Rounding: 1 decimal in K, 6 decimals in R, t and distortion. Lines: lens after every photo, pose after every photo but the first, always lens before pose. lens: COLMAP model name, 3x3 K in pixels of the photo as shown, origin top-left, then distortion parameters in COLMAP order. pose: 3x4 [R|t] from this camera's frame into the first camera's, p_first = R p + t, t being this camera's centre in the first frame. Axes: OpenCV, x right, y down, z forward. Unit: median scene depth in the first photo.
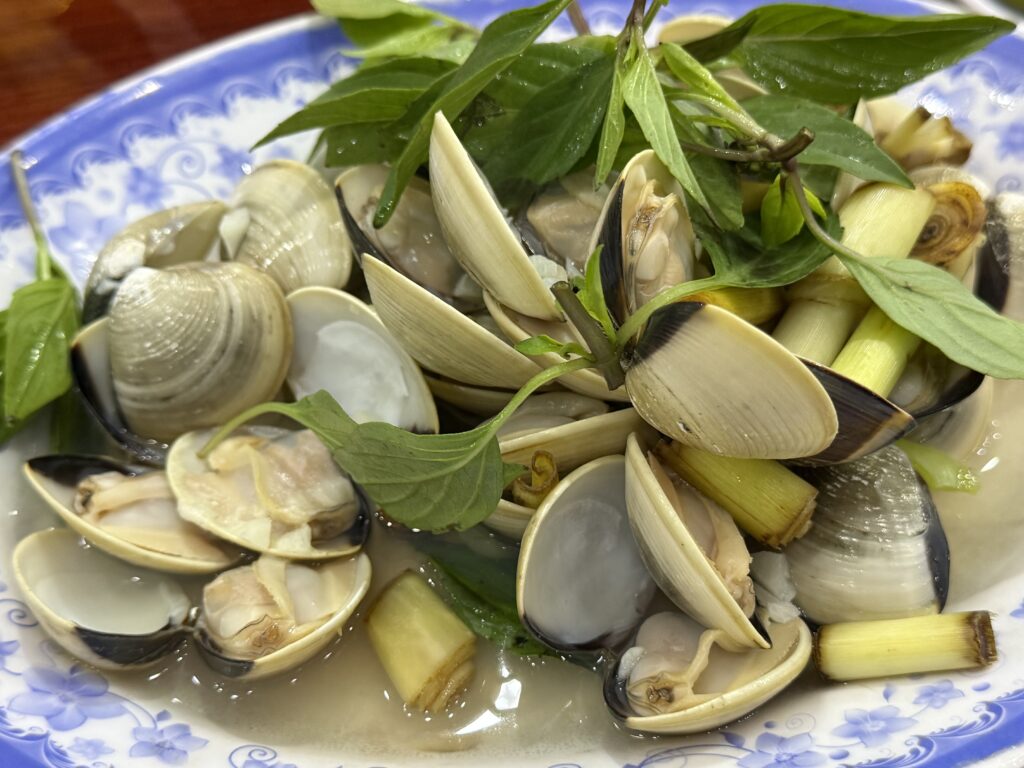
lens RADIAL K [[1358.1, 0, 512.9], [0, 1358.1, 382.9], [0, 0, 1]] dist [0.023295, 0.000000]
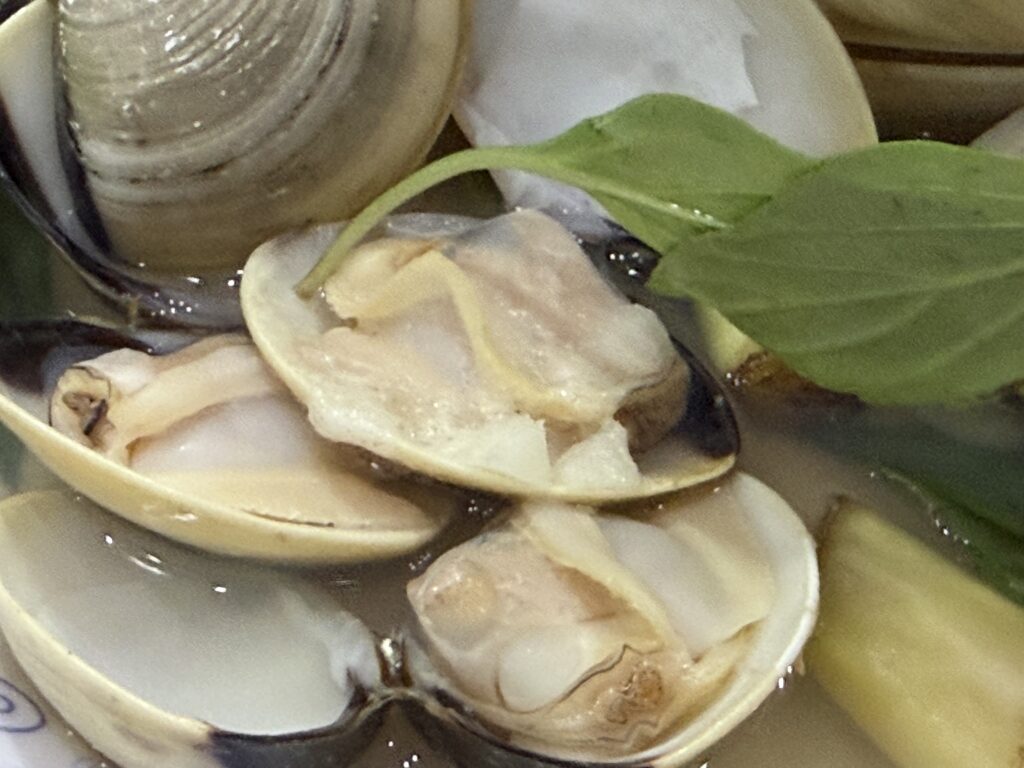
lens RADIAL K [[2360.2, 0, 511.7], [0, 2360.2, 385.0], [0, 0, 1]] dist [0.106286, 0.000000]
pose [[0.993973, -0.109023, 0.011438, -0.185653], [0.107246, 0.988730, 0.104457, 0.011593], [-0.022697, -0.102601, 0.994464, 0.253614]]
